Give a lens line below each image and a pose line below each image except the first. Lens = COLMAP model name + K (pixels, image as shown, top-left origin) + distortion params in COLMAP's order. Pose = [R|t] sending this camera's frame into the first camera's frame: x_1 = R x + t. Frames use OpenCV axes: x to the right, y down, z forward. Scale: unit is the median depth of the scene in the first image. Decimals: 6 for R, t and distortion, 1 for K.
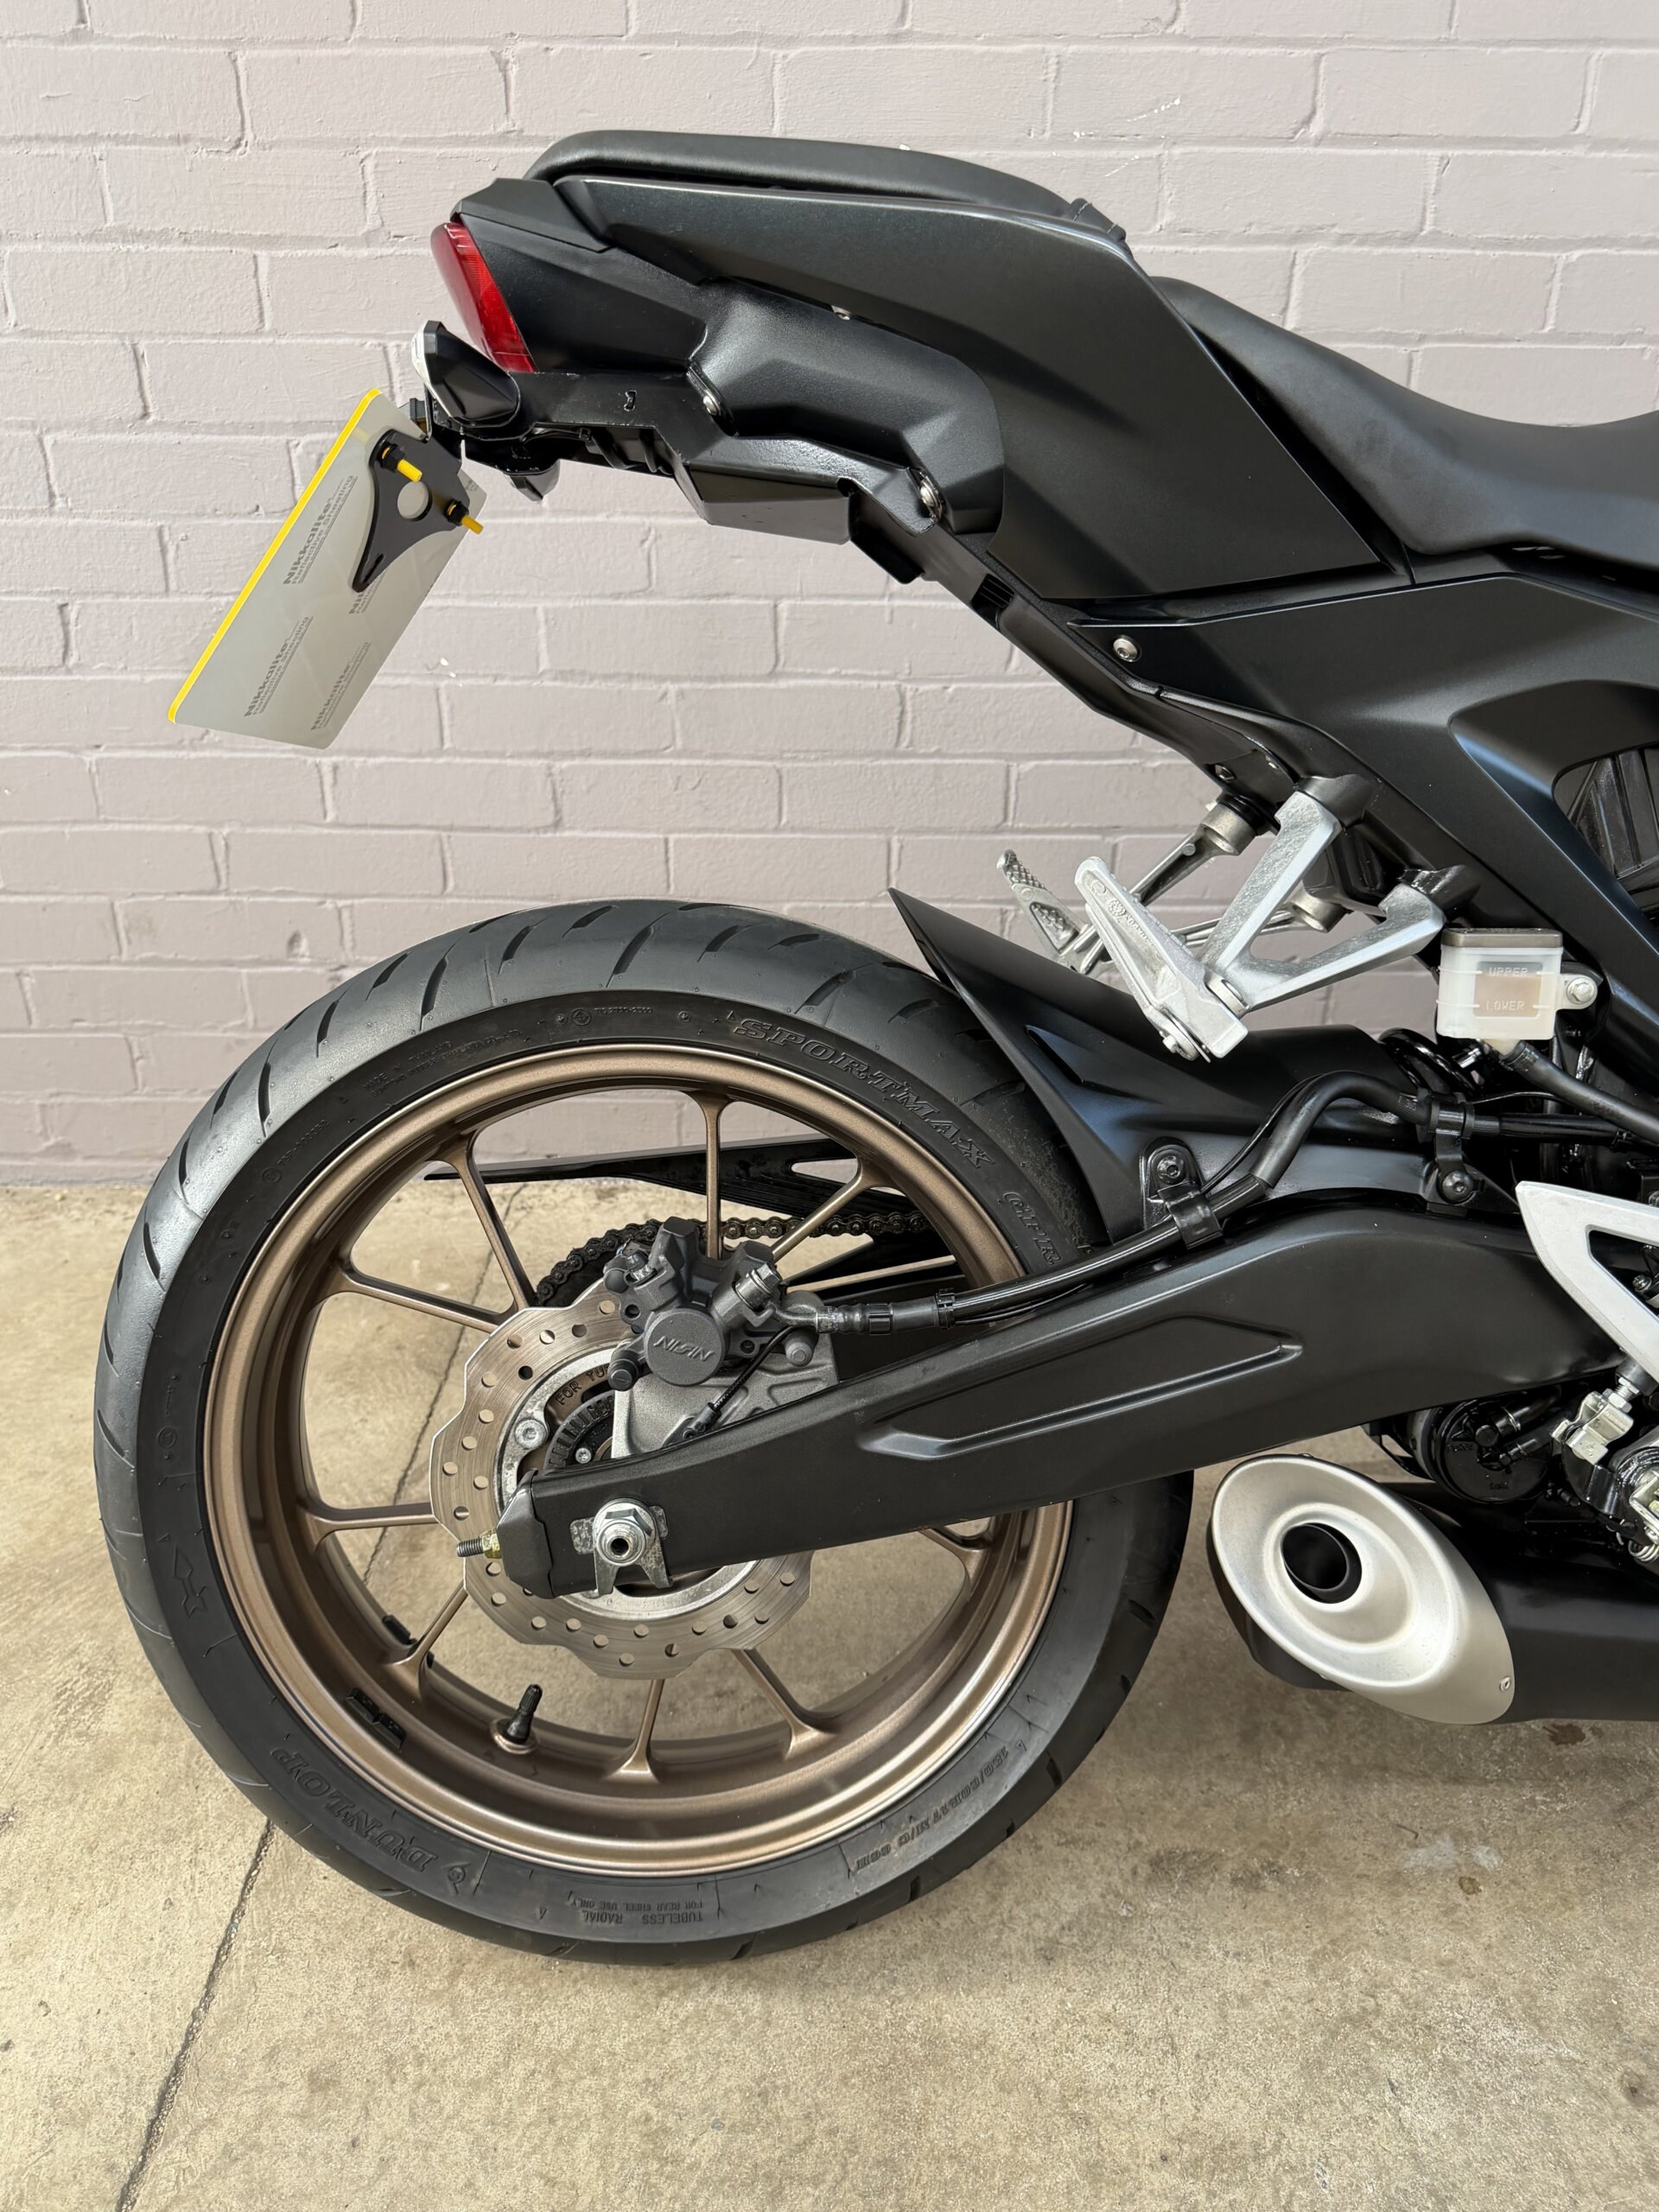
lens RADIAL K [[1626.1, 0, 820.5], [0, 1626.1, 1113.9], [0, 0, 1]] dist [0.013405, -0.020962]
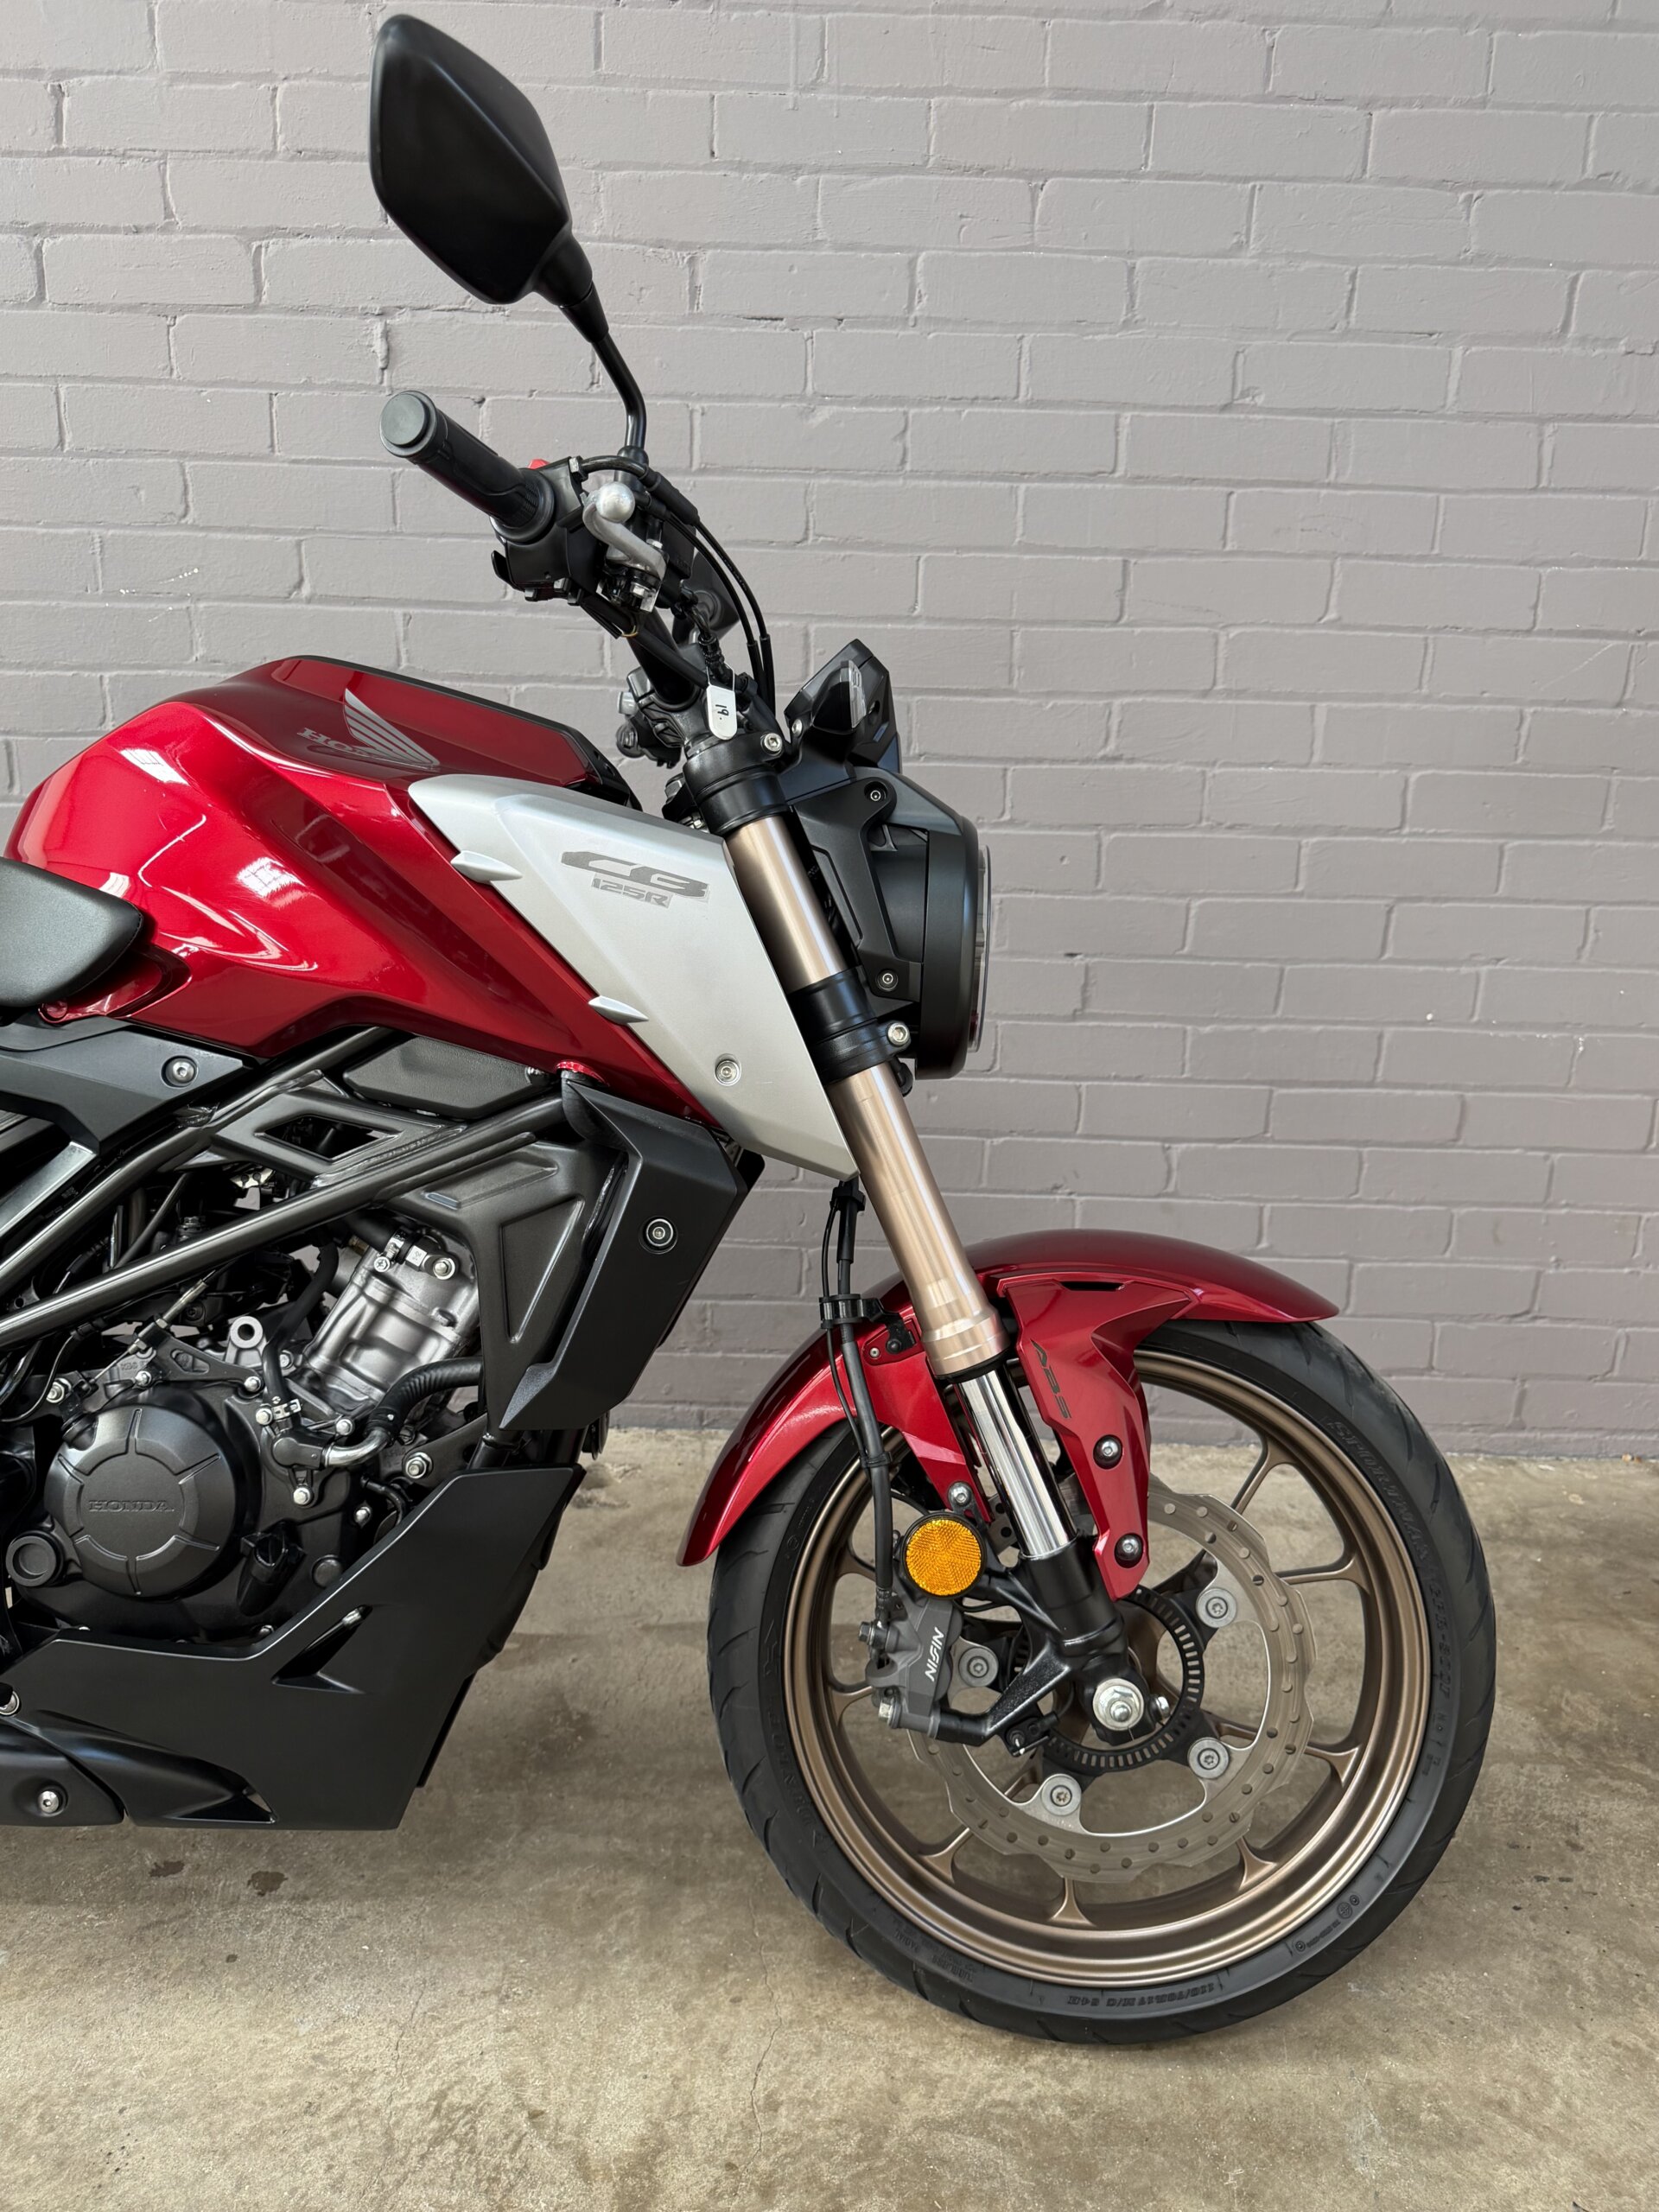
lens RADIAL K [[1626.1, 0, 840.0], [0, 1626.1, 1114.5], [0, 0, 1]] dist [0.013405, -0.020962]
pose [[0.999726, 0.023403, 0.001024, 0.741759], [-0.022989, 0.988552, -0.149119, -0.005804], [-0.004503, 0.149055, 0.988819, -0.231290]]
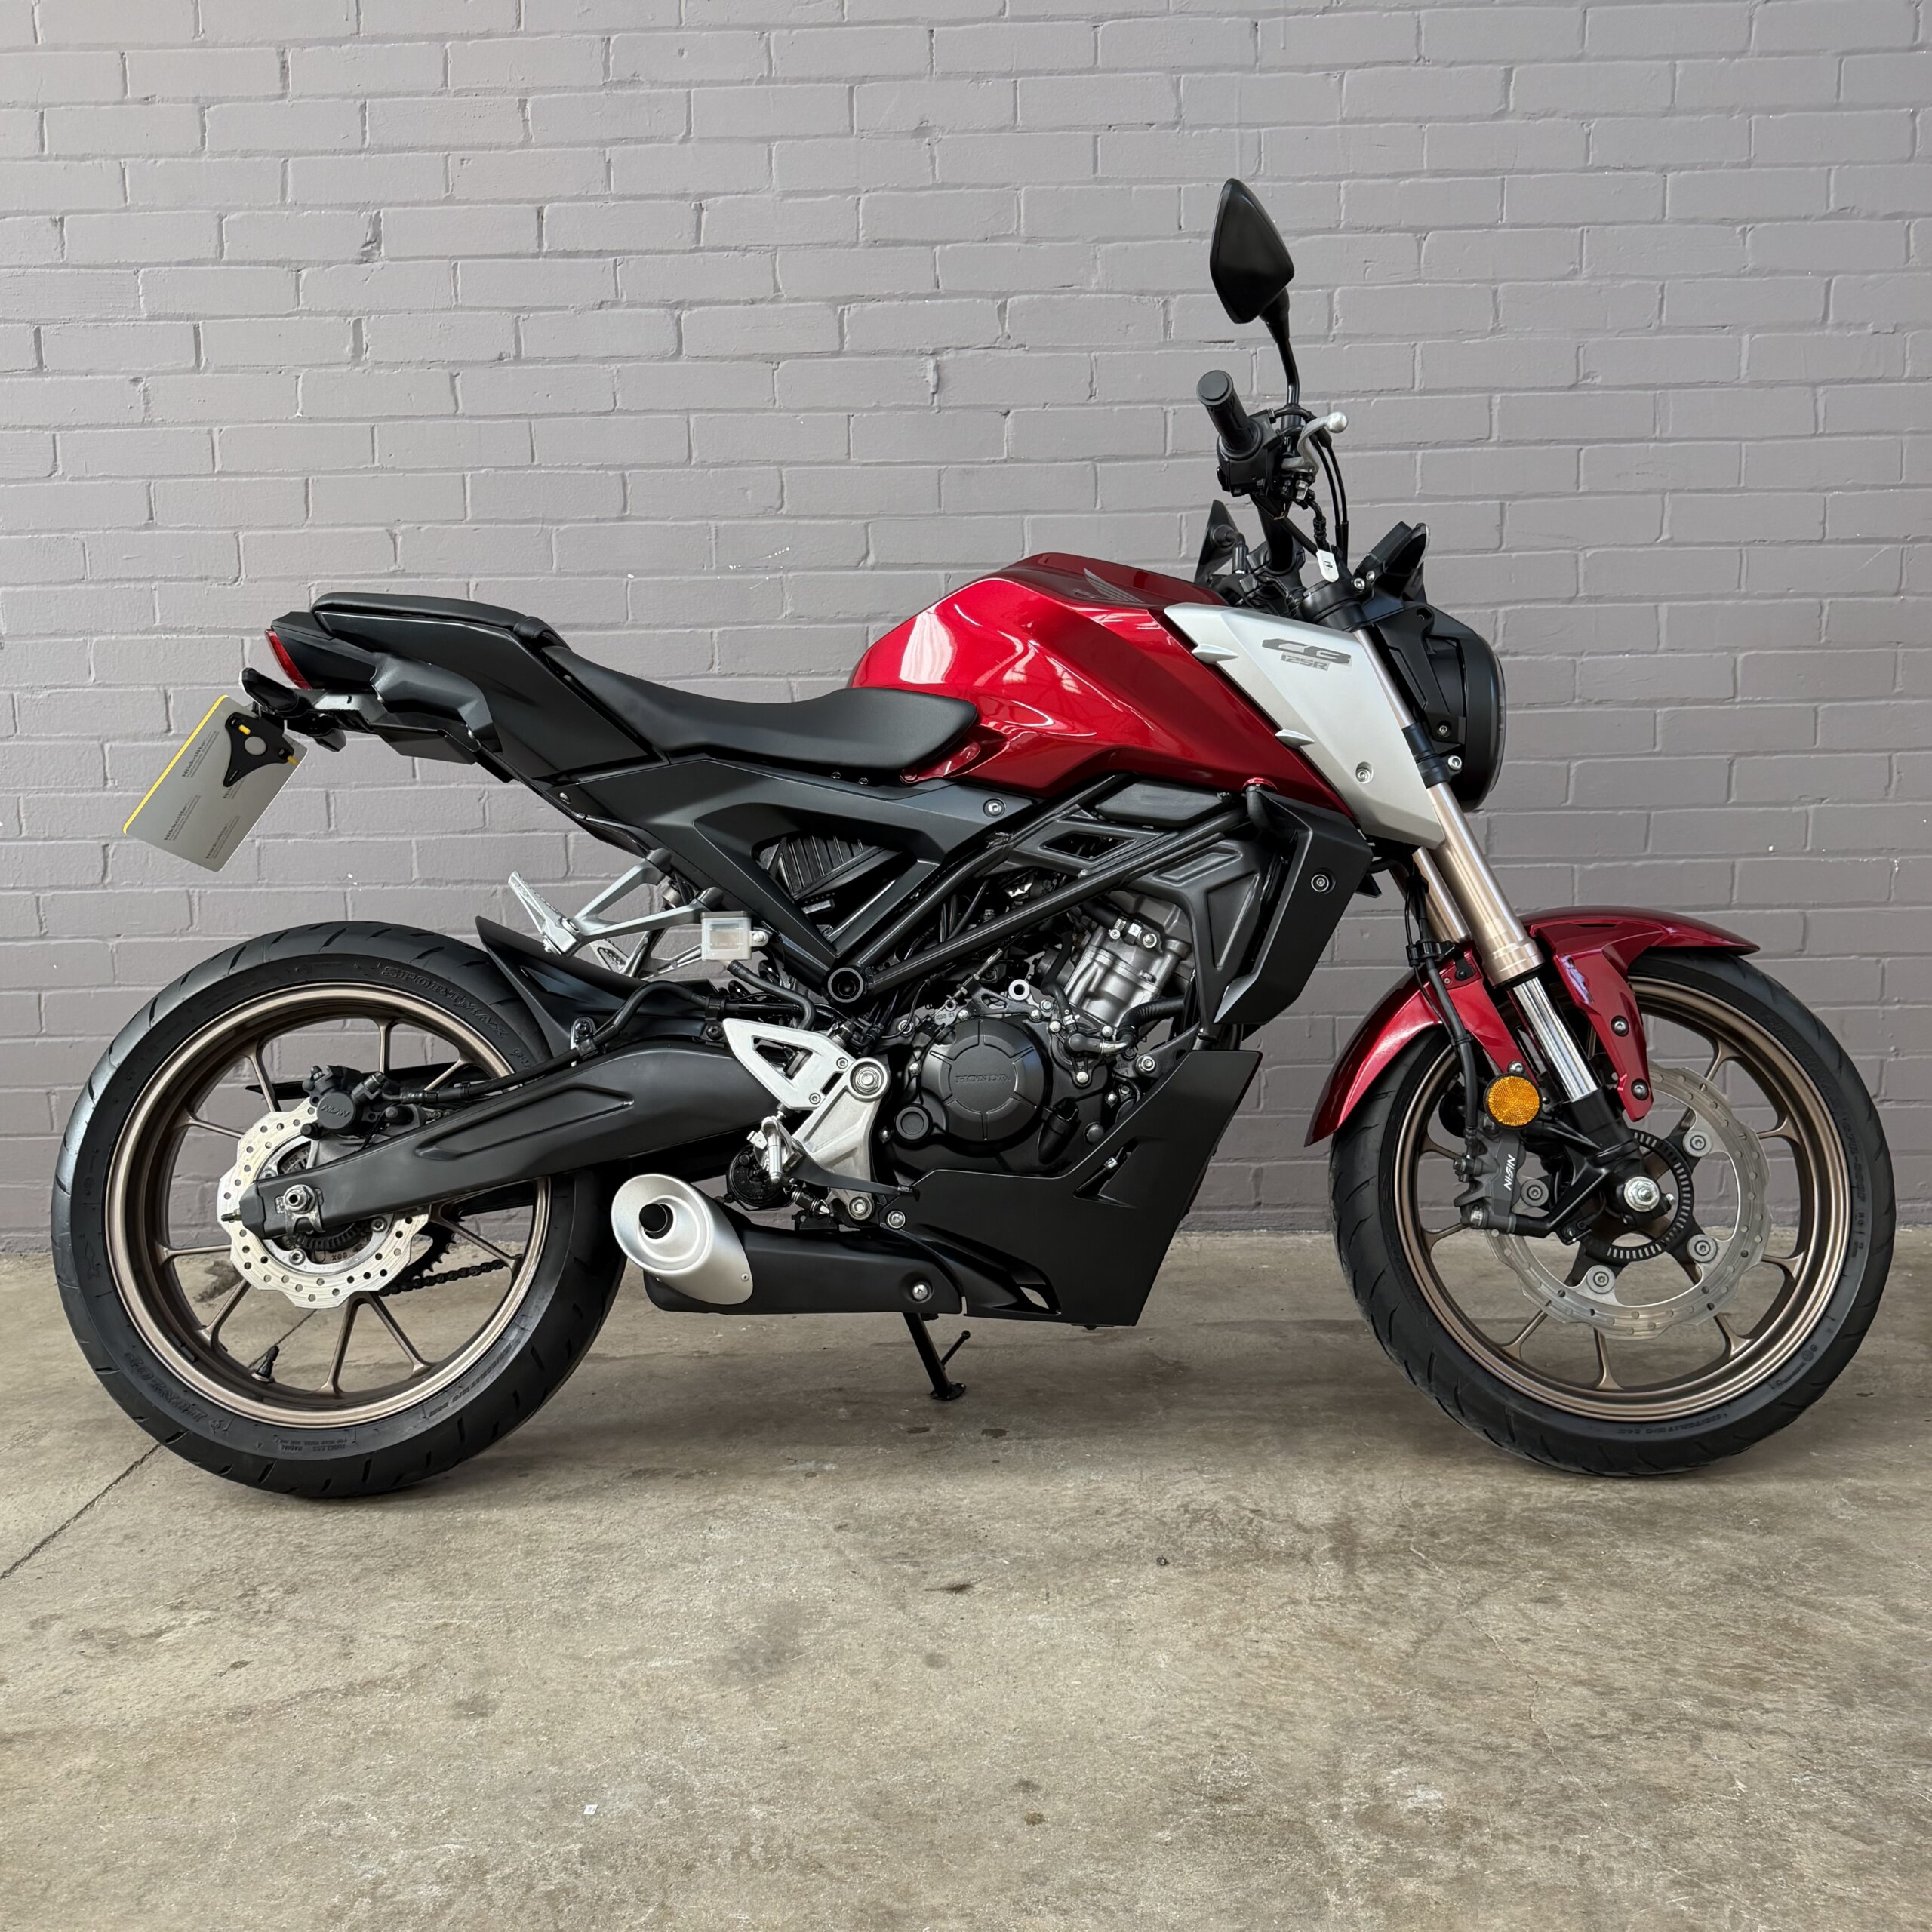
lens RADIAL K [[1902.2, 0, 969.3], [0, 1902.2, 977.2], [0, 0, 1]] dist [0.006786, 0.000000]
pose [[0.999656, -0.021275, -0.015364, 0.429538], [0.015857, 0.956196, -0.292298, 0.394310], [0.020910, 0.291953, 0.956204, -0.765370]]
